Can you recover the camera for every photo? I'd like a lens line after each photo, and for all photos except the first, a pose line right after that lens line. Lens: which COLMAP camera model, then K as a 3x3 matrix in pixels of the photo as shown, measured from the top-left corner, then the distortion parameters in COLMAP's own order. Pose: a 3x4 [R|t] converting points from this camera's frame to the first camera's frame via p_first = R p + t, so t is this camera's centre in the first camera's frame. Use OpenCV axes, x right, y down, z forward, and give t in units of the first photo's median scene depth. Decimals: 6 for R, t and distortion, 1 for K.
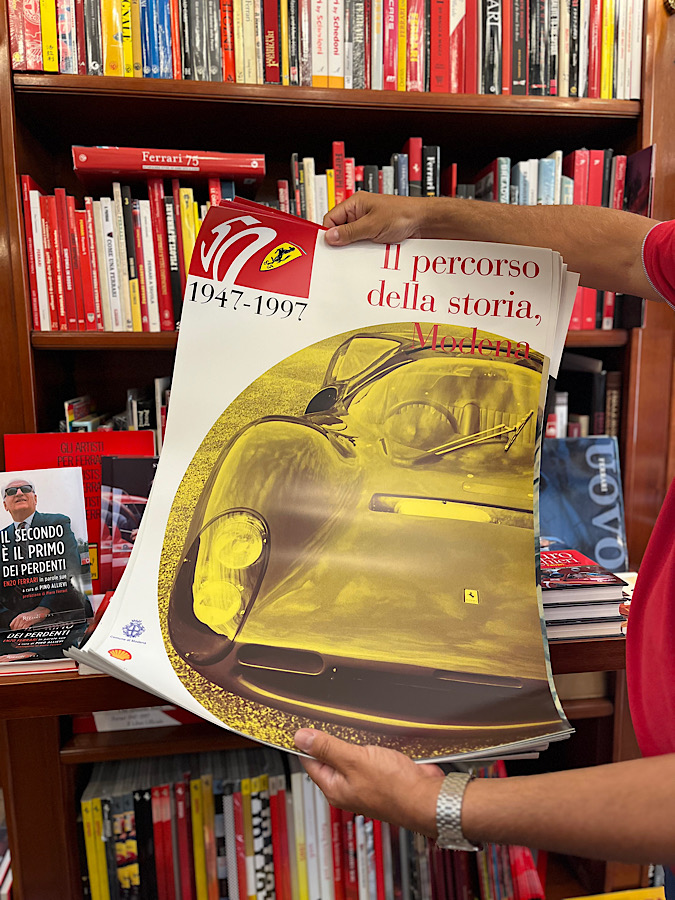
lens RADIAL K [[681.8, 0, 333.5], [0, 681.8, 454.3], [0, 0, 1]] dist [0.099433, -0.138669]
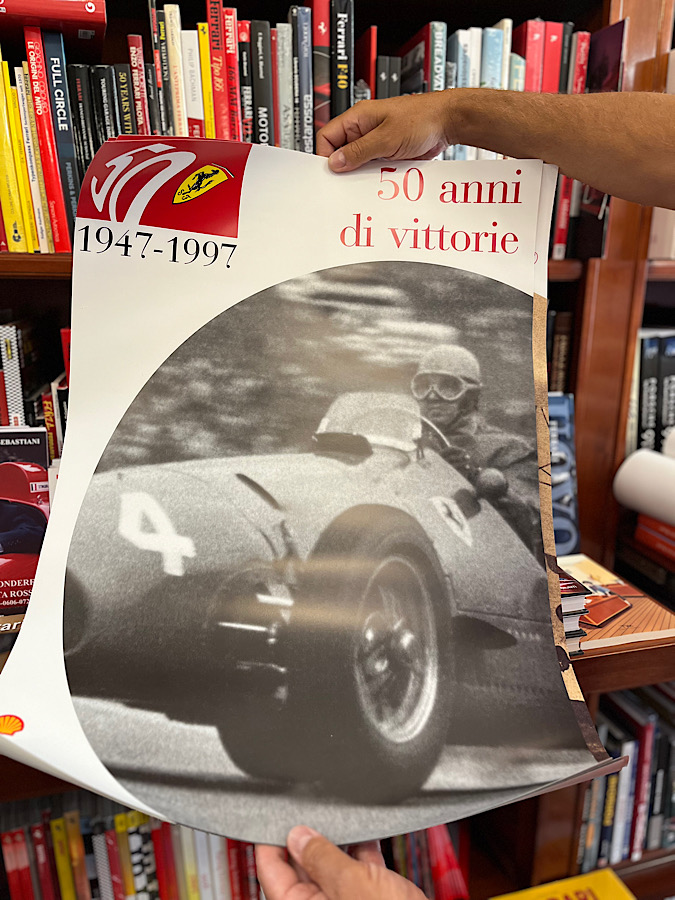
lens RADIAL K [[681.8, 0, 331.3], [0, 681.8, 456.2], [0, 0, 1]] dist [0.099433, -0.138669]
pose [[0.991869, -0.019040, 0.125827, 0.027893], [0.005028, 0.993835, 0.110751, -0.045618], [-0.127160, -0.109218, 0.985851, 0.225448]]
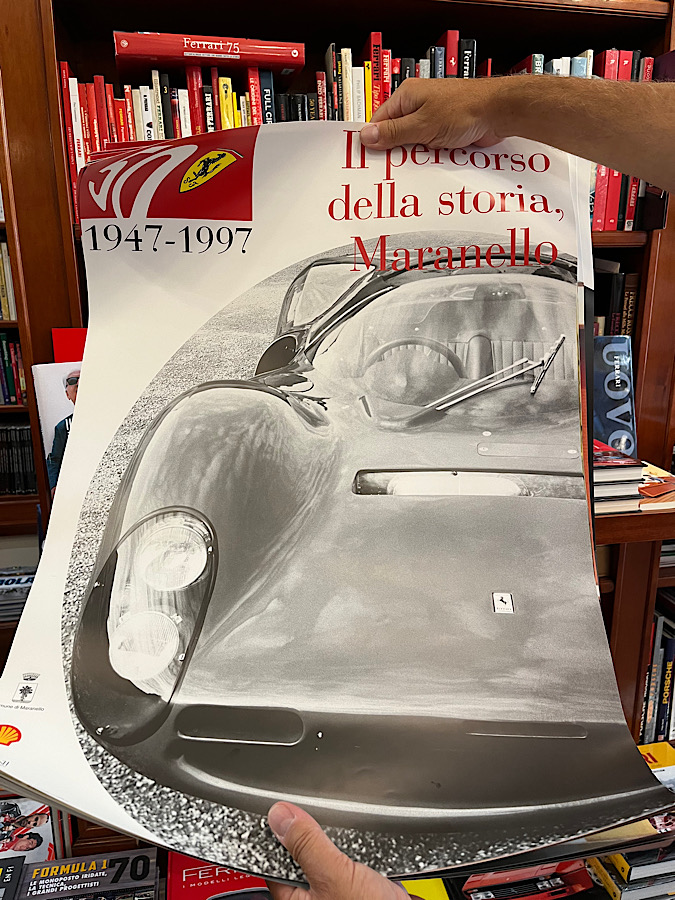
lens RADIAL K [[681.8, 0, 346.0], [0, 681.8, 448.9], [0, 0, 1]] dist [0.099433, -0.138669]
pose [[0.998465, -0.005971, 0.055072, -0.093819], [0.000022, 0.994216, 0.107399, 0.035807], [-0.055395, -0.107233, 0.992690, -0.051069]]
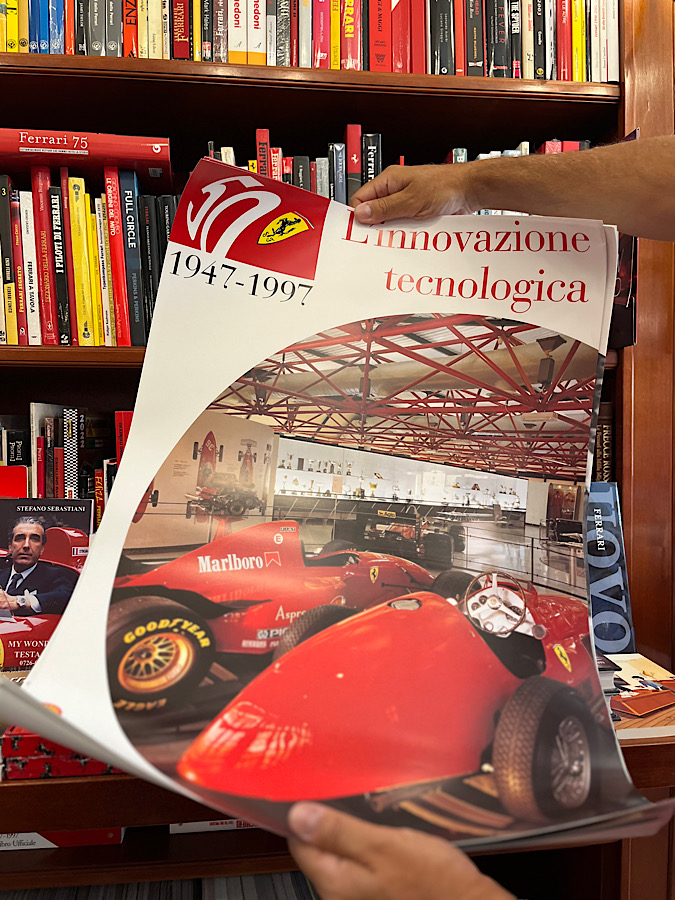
lens RADIAL K [[681.8, 0, 333.8], [0, 681.8, 453.8], [0, 0, 1]] dist [0.099433, -0.138669]
pose [[0.999639, 0.003500, -0.026655, 0.117272], [-0.006486, 0.993599, -0.112783, 0.039300], [0.026090, 0.112915, 0.993262, 0.200550]]
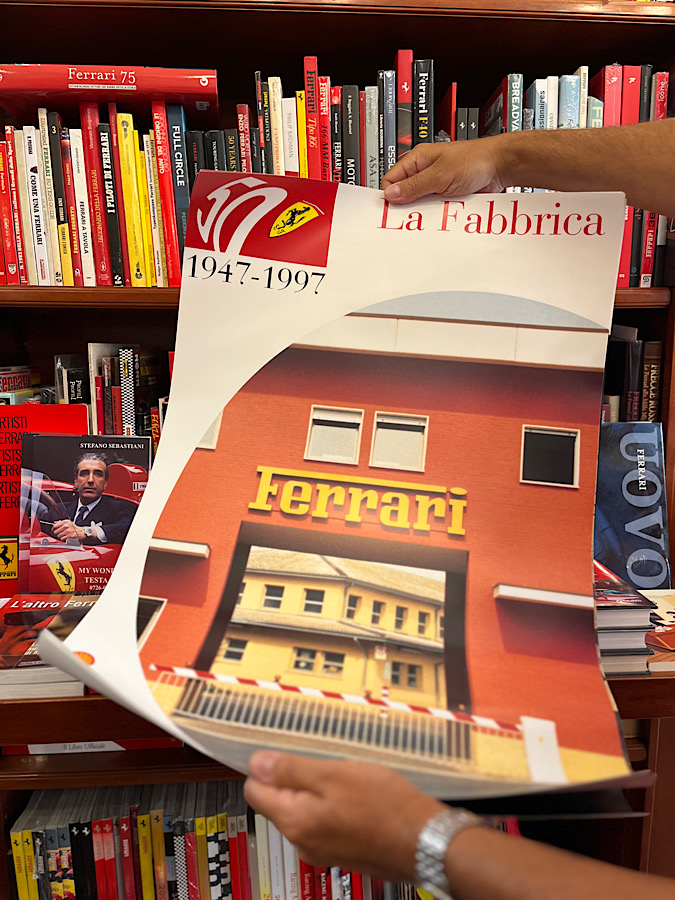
lens RADIAL K [[681.8, 0, 335.2], [0, 681.8, 453.0], [0, 0, 1]] dist [0.099433, -0.138669]
pose [[0.997244, 0.015942, -0.072465, 0.102638], [-0.015974, 0.999872, 0.000137, 0.019575], [0.072458, 0.001021, 0.997371, 0.175643]]
